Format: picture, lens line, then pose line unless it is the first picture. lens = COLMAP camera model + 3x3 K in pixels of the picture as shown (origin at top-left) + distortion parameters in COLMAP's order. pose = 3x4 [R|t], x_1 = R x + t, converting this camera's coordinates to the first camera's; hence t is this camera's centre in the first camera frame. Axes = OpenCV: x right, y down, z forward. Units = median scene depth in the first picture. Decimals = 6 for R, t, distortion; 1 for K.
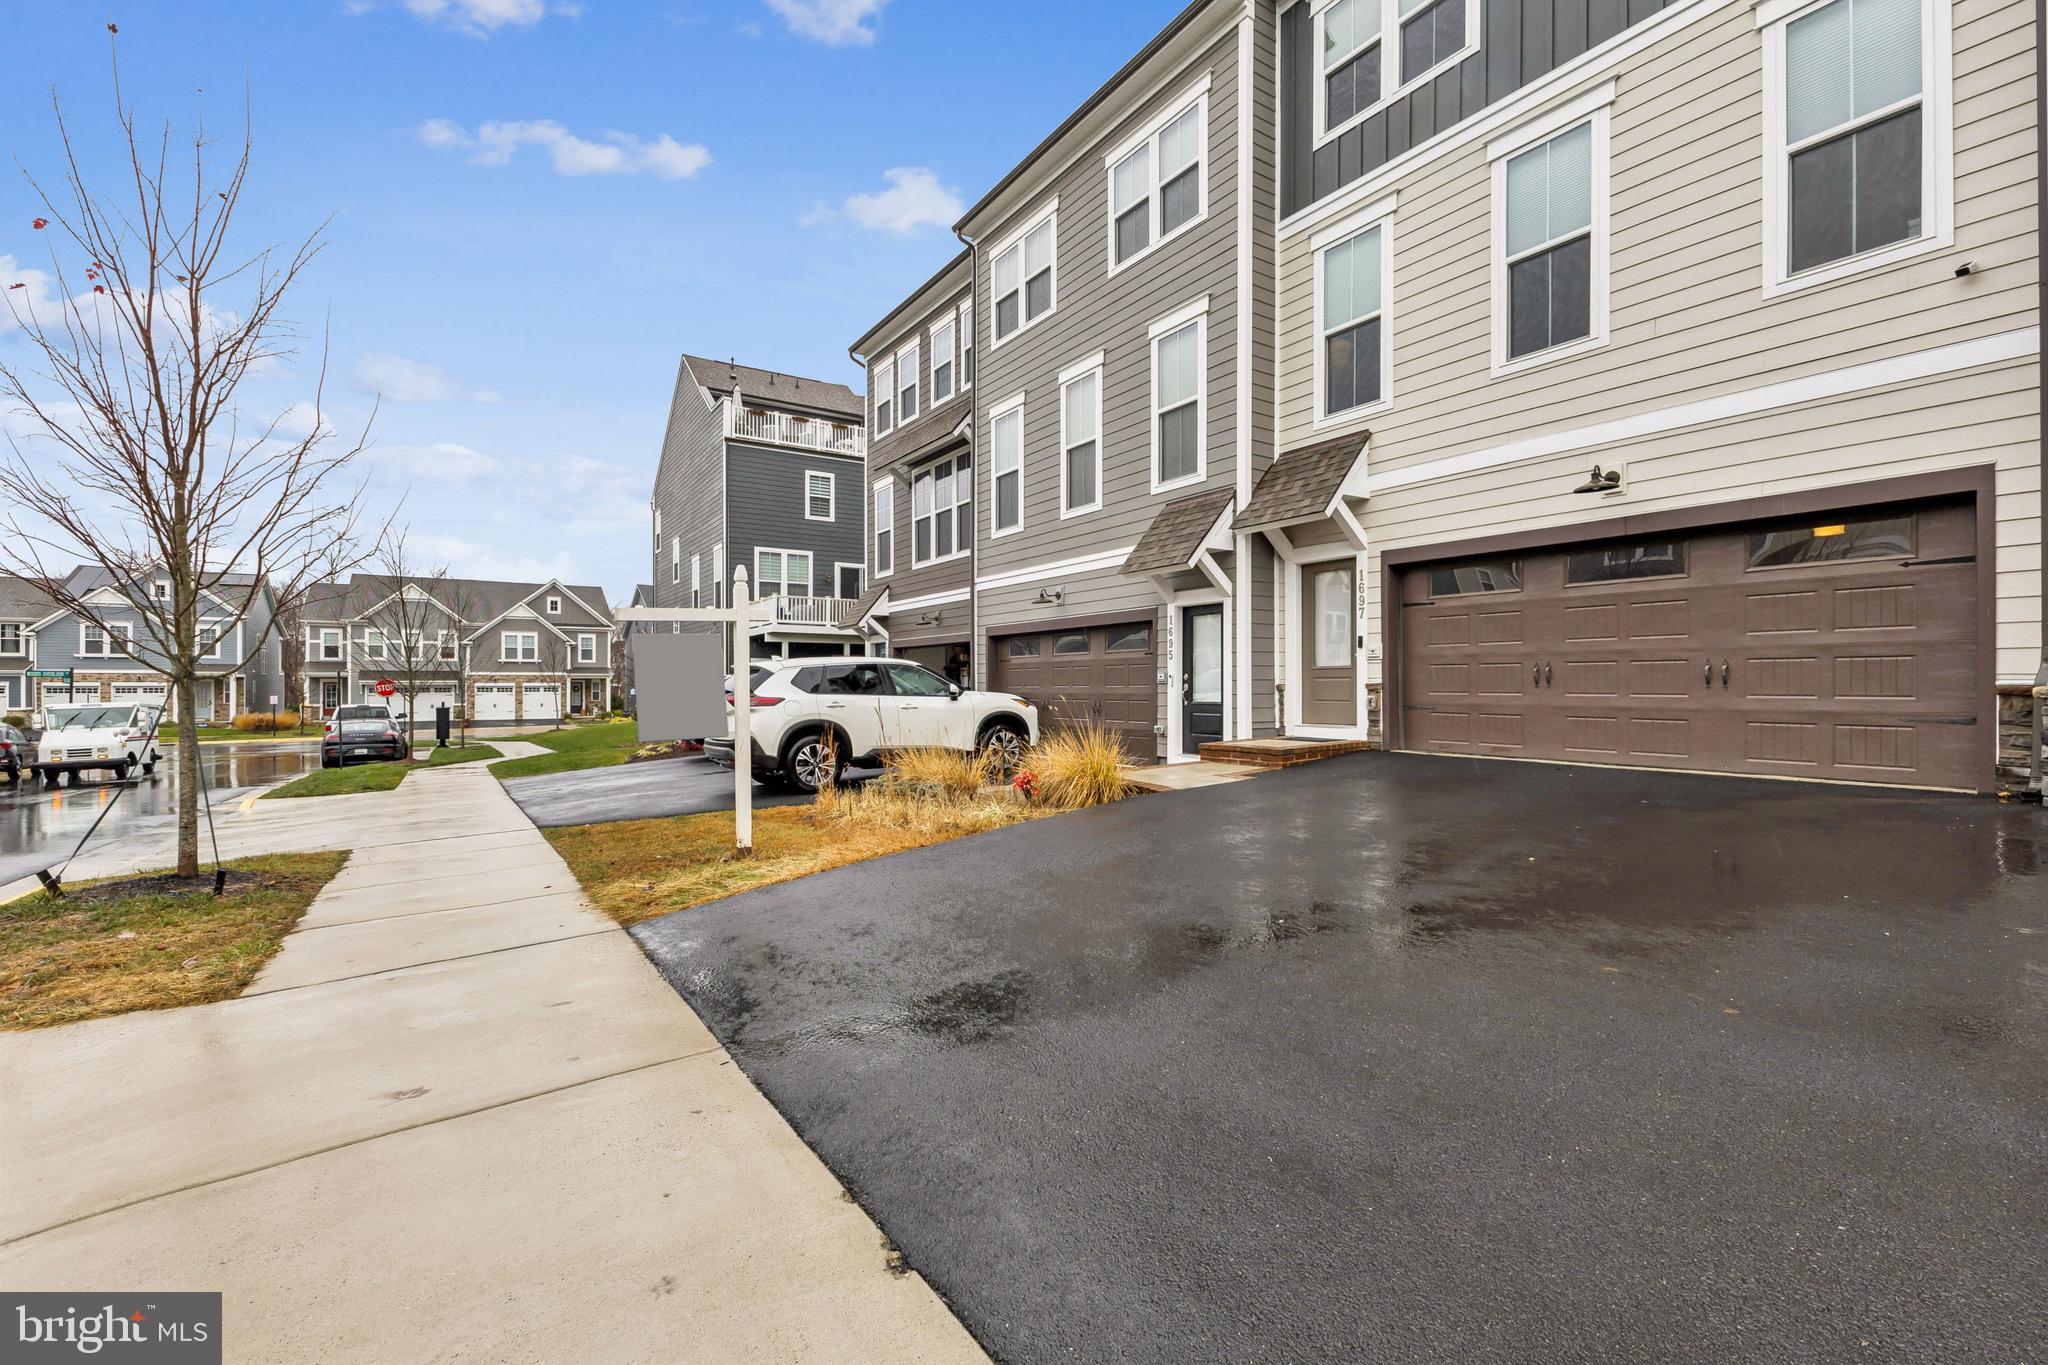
lens RADIAL K [[836.5, 0, 1024.0], [0, 836.5, 682.5], [0, 0, 1]] dist [0.025459, -0.000080]
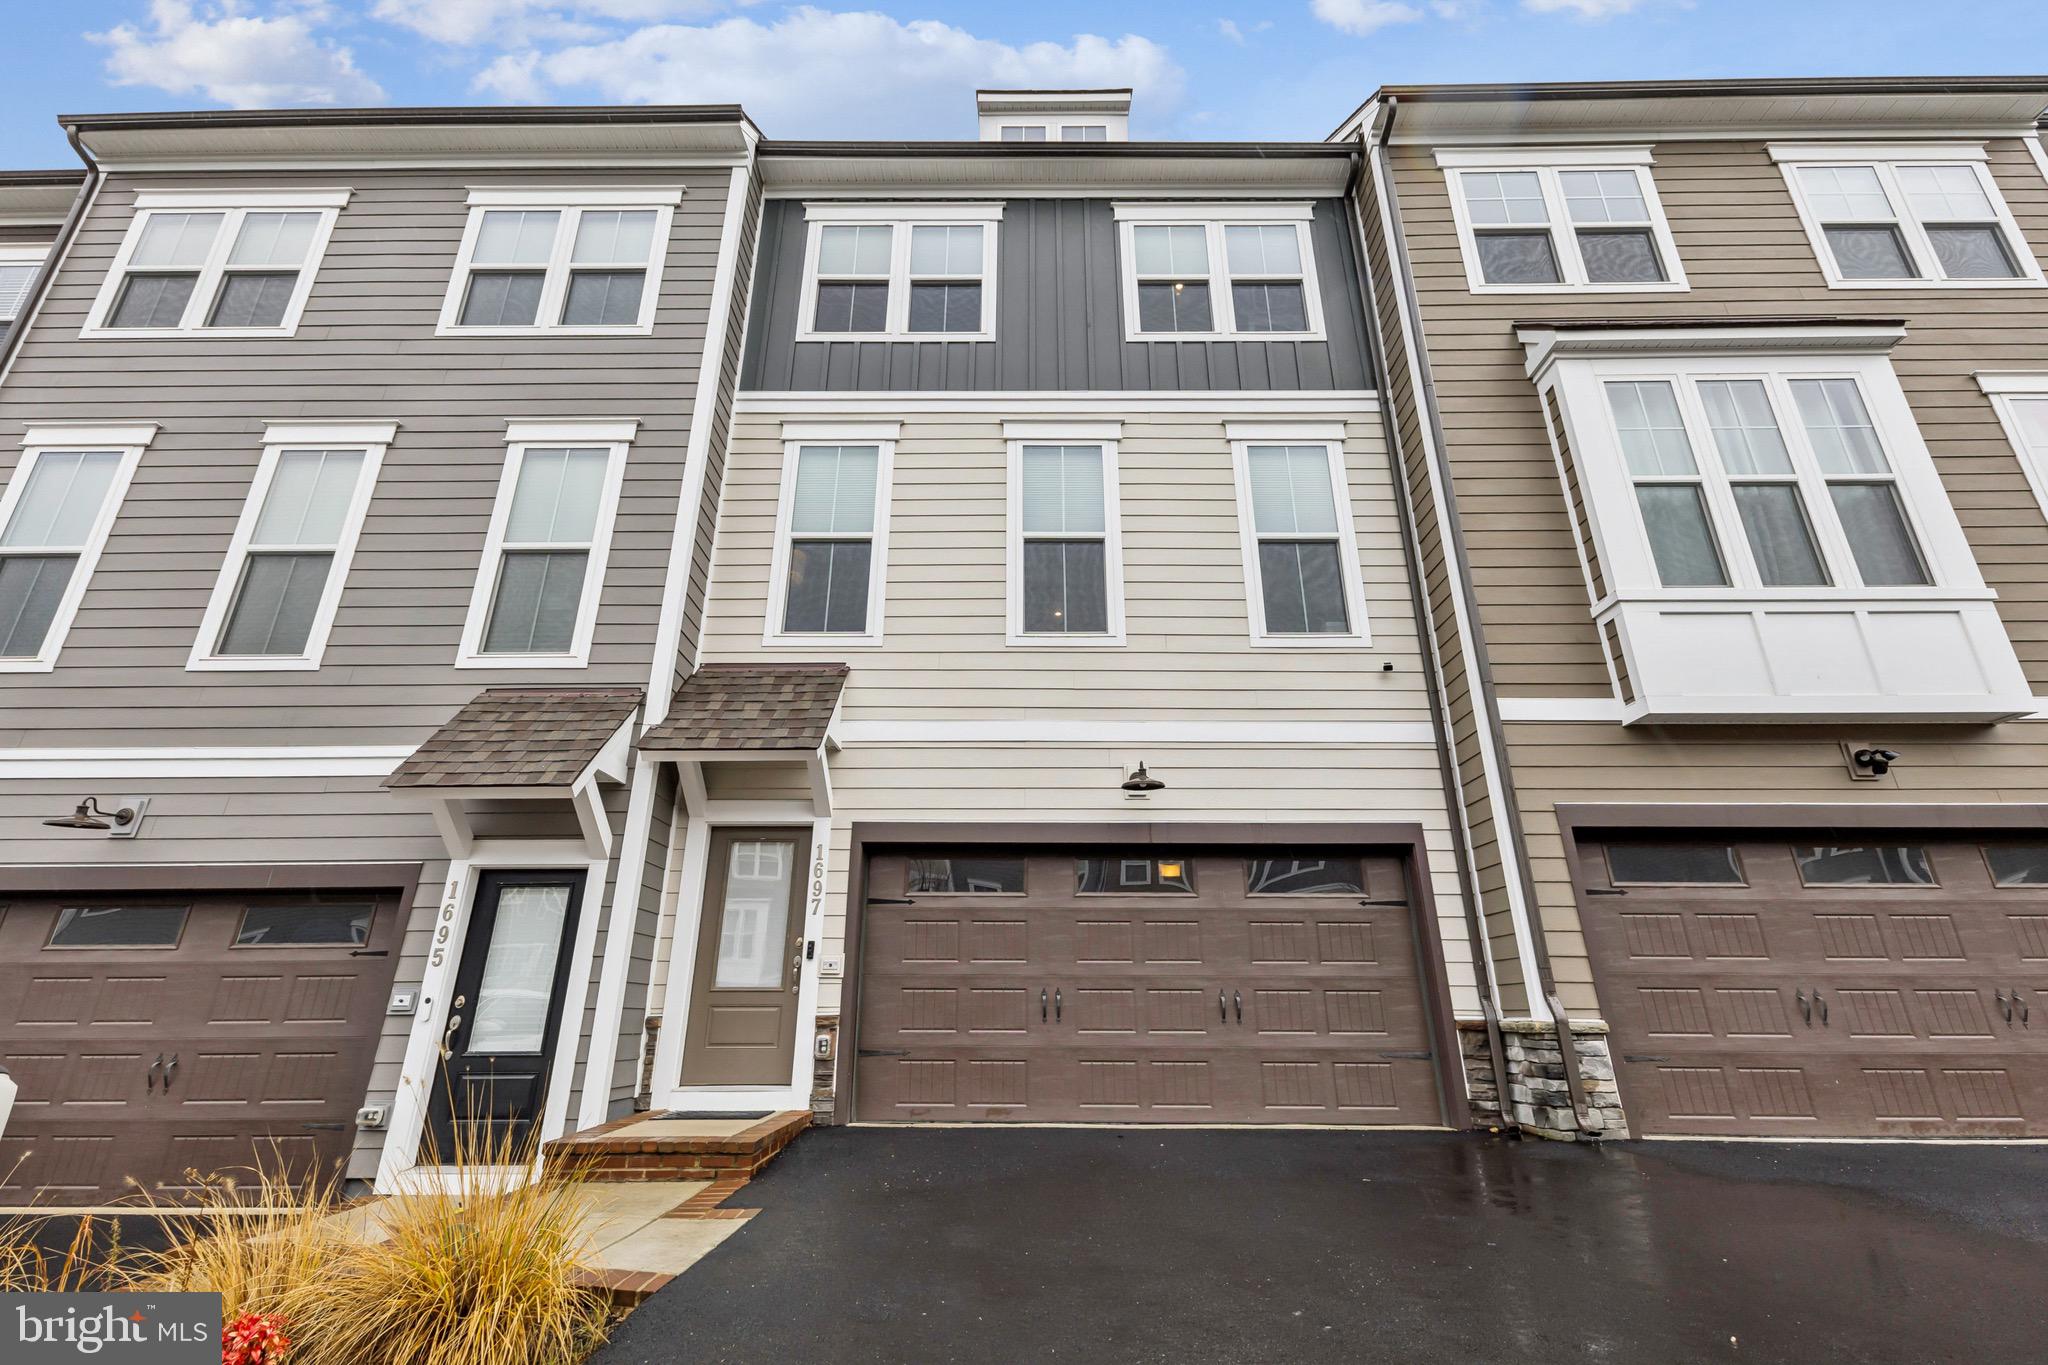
lens RADIAL K [[894.3, 0, 1018.9], [0, 894.3, 682.7], [0, 0, 1]] dist [0.010996, -0.000847]
pose [[0.571665, 0.291315, 0.767030, -0.123134], [-0.005121, 0.936096, -0.351708, 0.003151], [-0.820471, 0.197131, 0.536625, 0.433279]]
